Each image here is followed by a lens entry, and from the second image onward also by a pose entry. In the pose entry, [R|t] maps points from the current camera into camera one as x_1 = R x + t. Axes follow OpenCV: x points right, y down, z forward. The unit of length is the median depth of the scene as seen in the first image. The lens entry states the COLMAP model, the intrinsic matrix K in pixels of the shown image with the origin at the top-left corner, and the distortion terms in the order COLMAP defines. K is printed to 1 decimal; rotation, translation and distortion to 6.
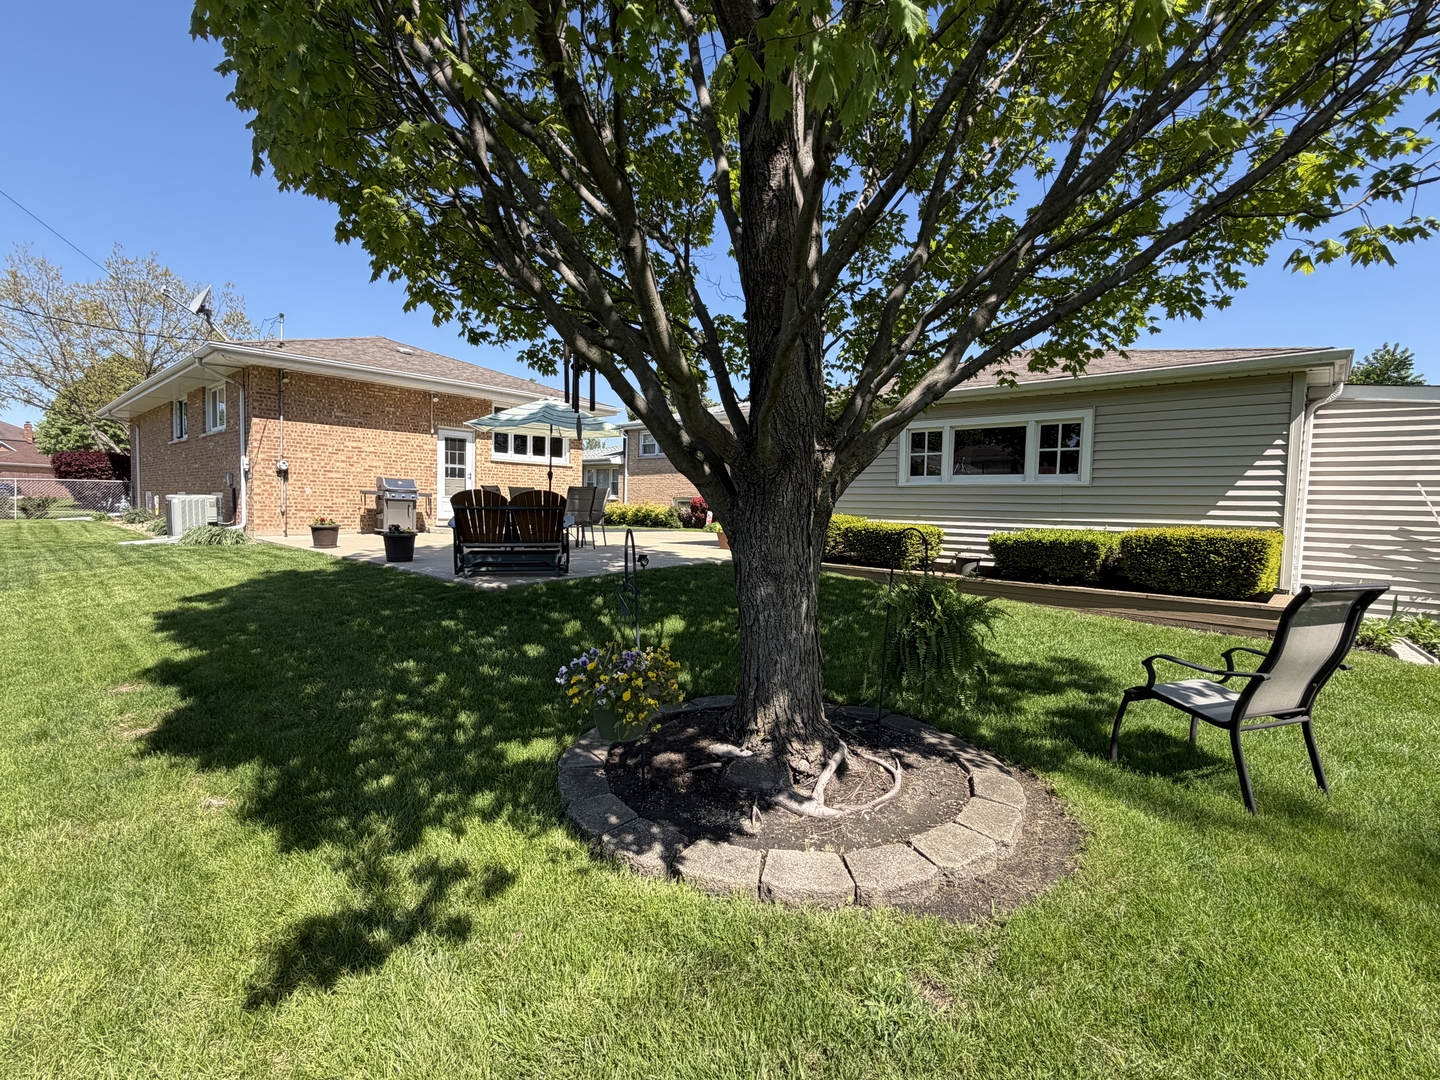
lens RADIAL K [[673.3, 0, 720.0], [0, 673.3, 540.0], [0, 0, 1]] dist [0.006754, 0.000304]
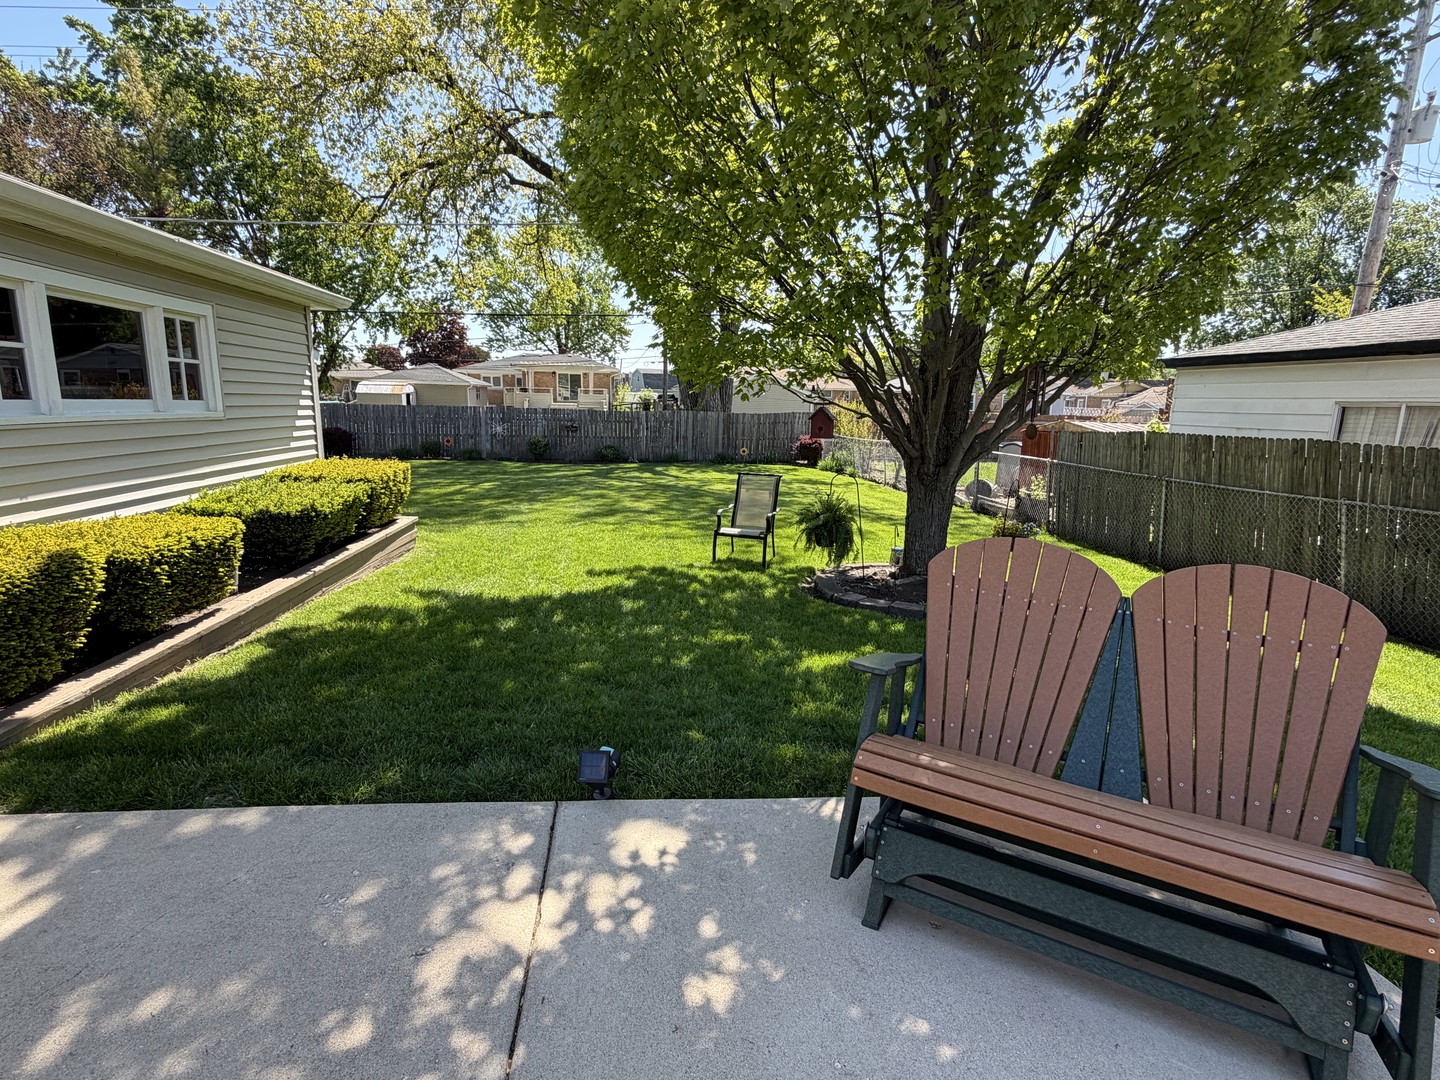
lens RADIAL K [[726.0, 0, 720.0], [0, 726.0, 540.0], [0, 0, 1]] dist [-0.000989, 0.000429]
pose [[-0.751077, -0.155143, 0.641728, -0.220120], [-0.001571, 0.972415, 0.233252, -0.081615], [-0.660213, 0.174182, -0.730602, 0.750341]]
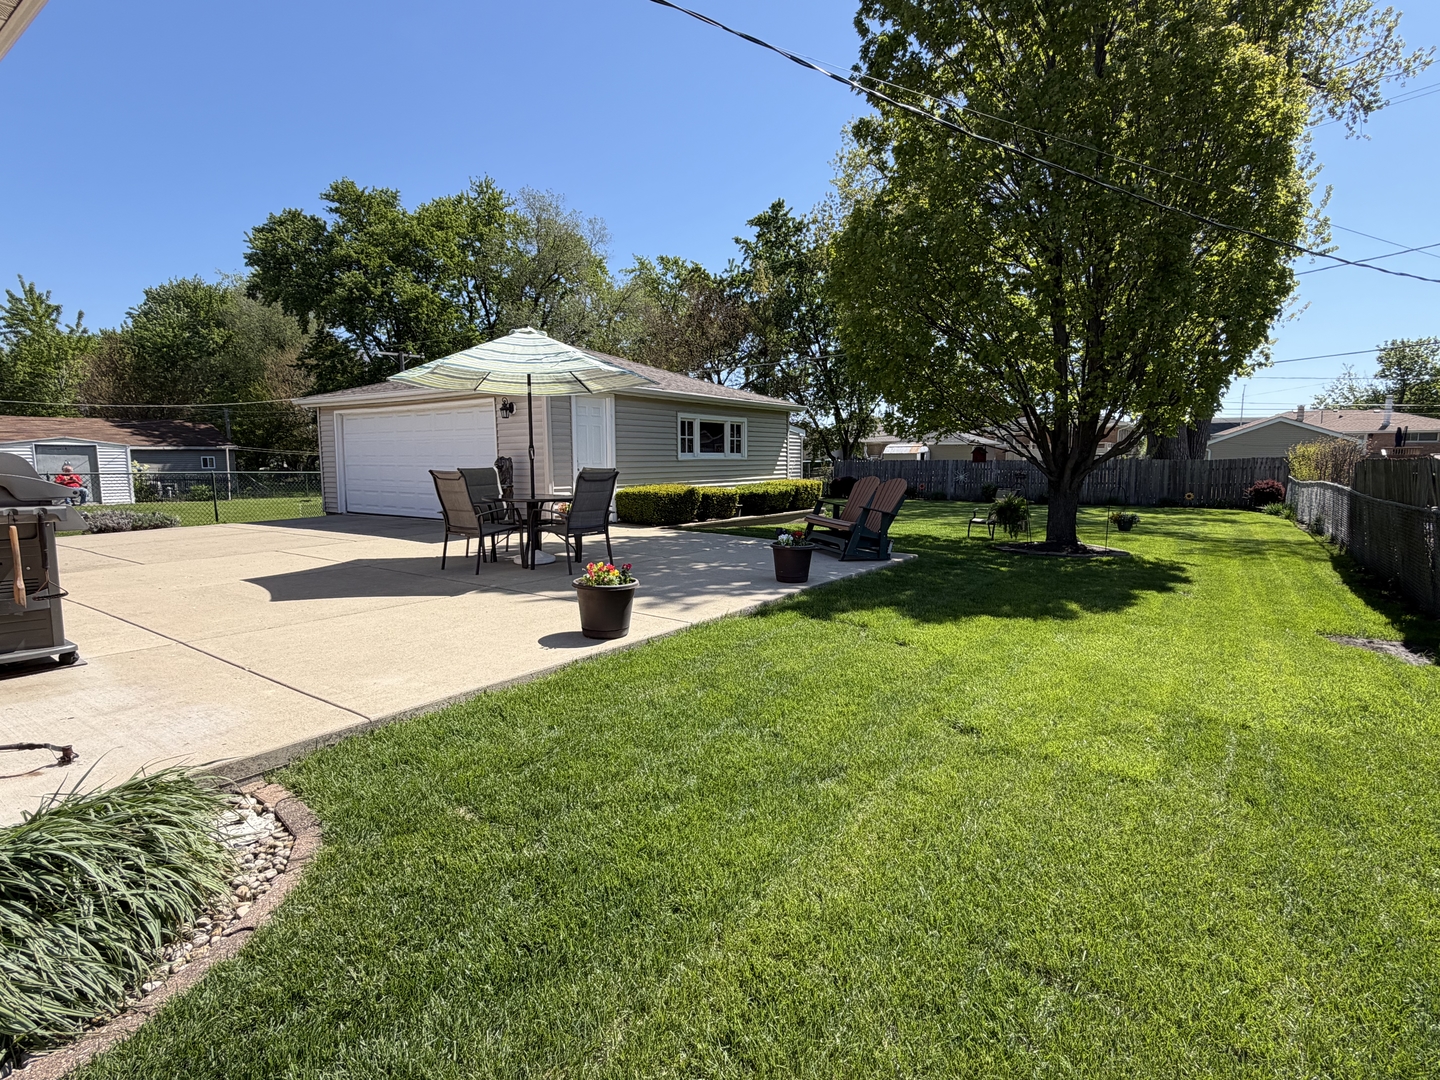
lens RADIAL K [[715.1, 0, 720.0], [0, 715.1, 540.0], [0, 0, 1]] dist [0.002997, 0.000302]
pose [[-0.127724, -0.127850, 0.983535, -0.829953], [0.054105, 0.989282, 0.135623, -0.081364], [-0.990333, 0.070536, -0.119438, 0.799544]]
